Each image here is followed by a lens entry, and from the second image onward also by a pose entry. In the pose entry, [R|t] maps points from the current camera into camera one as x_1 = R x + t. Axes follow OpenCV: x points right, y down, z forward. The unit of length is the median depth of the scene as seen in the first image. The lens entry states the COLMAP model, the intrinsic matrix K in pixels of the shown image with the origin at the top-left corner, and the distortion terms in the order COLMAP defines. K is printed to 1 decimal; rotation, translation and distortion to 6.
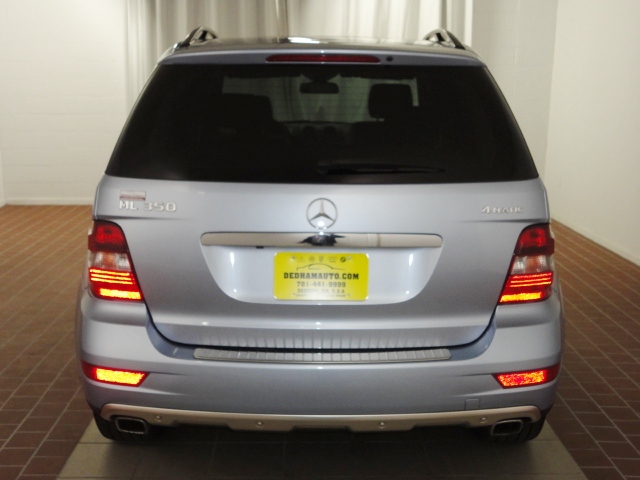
lens RADIAL K [[743.3, 0, 320.0], [0, 743.3, 240.0], [0, 0, 1]] dist [-0.090034, 0.039174]
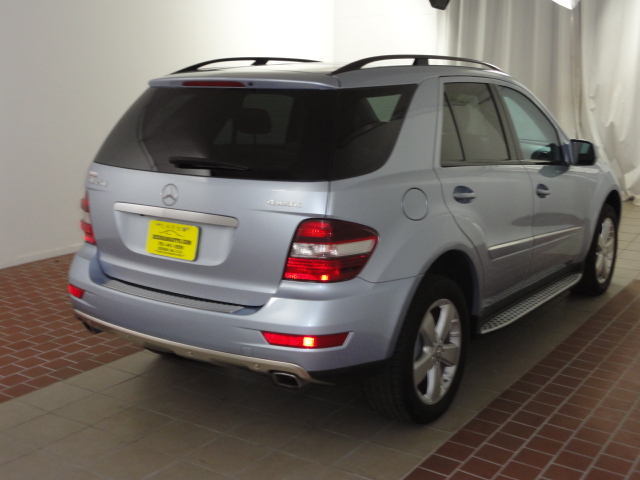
lens RADIAL K [[743.3, 0, 320.0], [0, 743.3, 240.0], [0, 0, 1]] dist [-0.090034, 0.039174]
pose [[0.857035, 0.109450, -0.503499, 0.924492], [-0.115141, 0.993150, 0.019901, -0.010929], [0.502228, 0.040918, 0.863767, -0.062326]]
